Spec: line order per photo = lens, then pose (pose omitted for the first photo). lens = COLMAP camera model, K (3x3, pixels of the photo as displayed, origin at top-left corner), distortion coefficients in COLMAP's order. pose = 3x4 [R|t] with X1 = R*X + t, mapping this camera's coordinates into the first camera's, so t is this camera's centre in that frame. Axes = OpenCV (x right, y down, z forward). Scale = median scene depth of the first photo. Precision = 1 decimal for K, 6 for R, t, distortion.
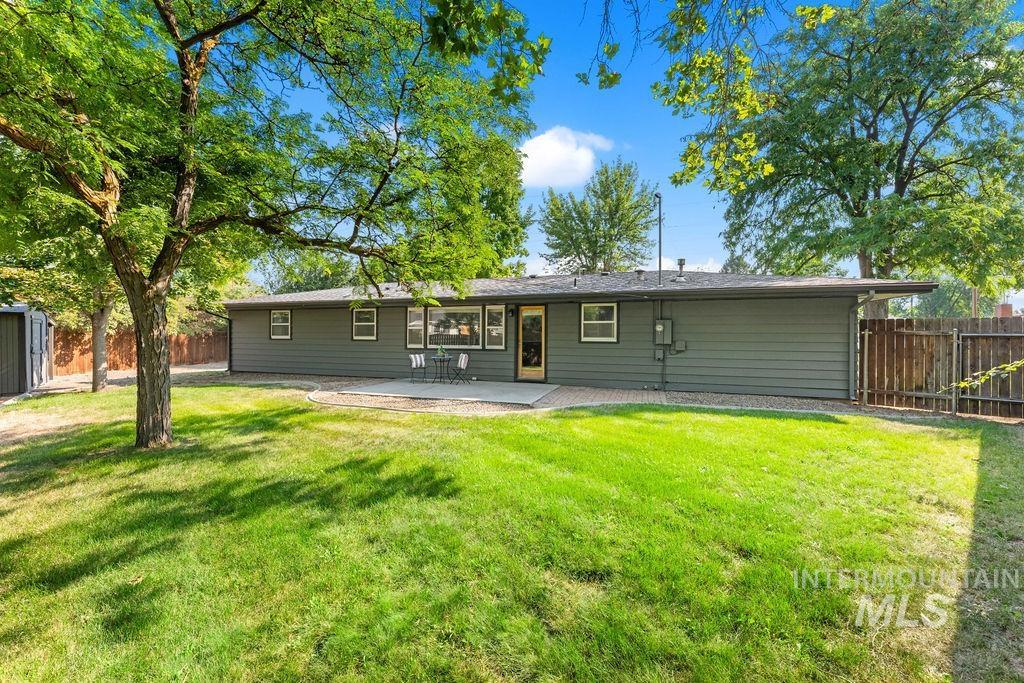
lens RADIAL K [[406.9, 0, 510.9], [0, 406.9, 335.8], [0, 0, 1]] dist [0.009258, -0.000174]
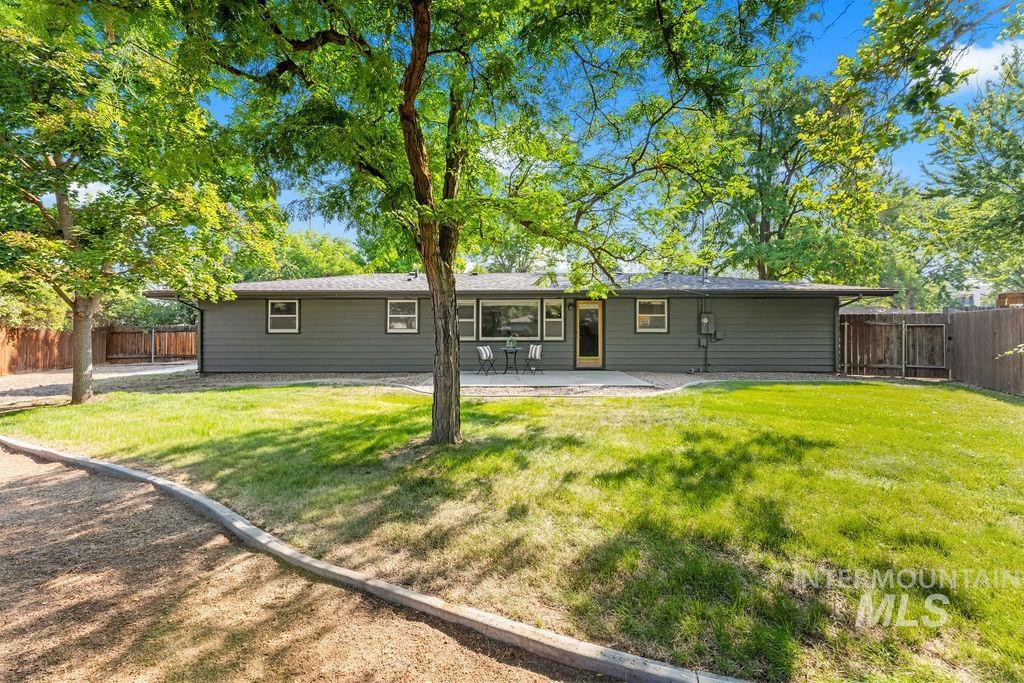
lens RADIAL K [[406.9, 0, 510.9], [0, 406.9, 335.8], [0, 0, 1]] dist [0.009258, -0.000174]
pose [[0.944071, -0.008876, 0.329623, -0.515816], [0.004606, 0.999895, 0.013733, 0.006277], [-0.329710, -0.011446, 0.944013, 0.039745]]
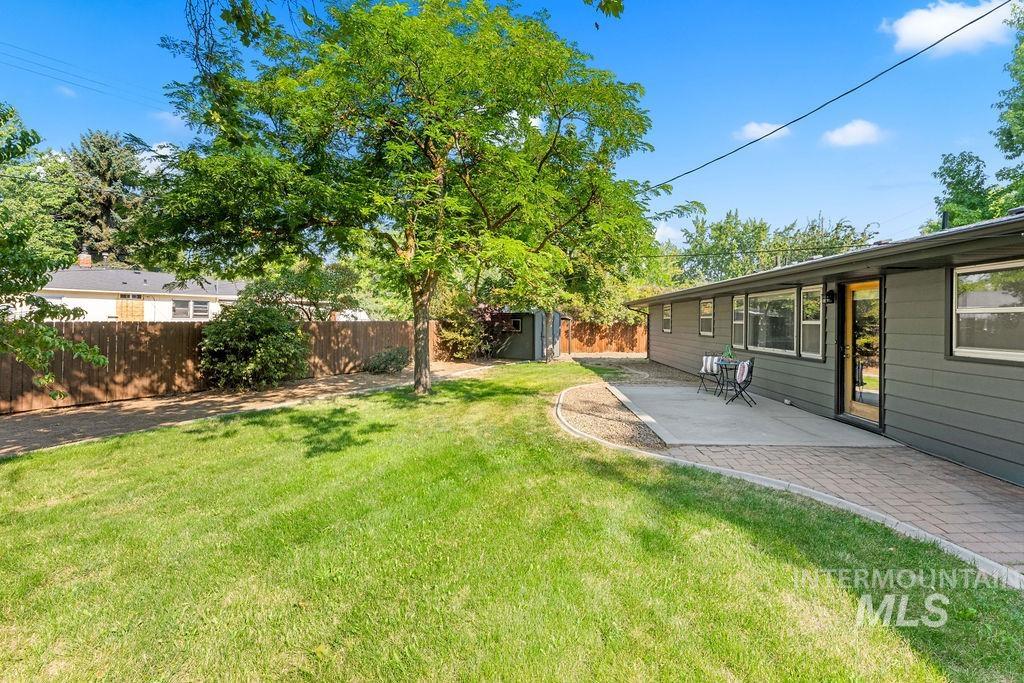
lens RADIAL K [[406.9, 0, 510.9], [0, 406.9, 335.8], [0, 0, 1]] dist [0.009258, -0.000174]
pose [[0.261296, 0.032081, -0.964725, 0.447014], [-0.005008, 0.999479, 0.031880, -0.018623], [0.965246, -0.003499, 0.261321, 0.431379]]
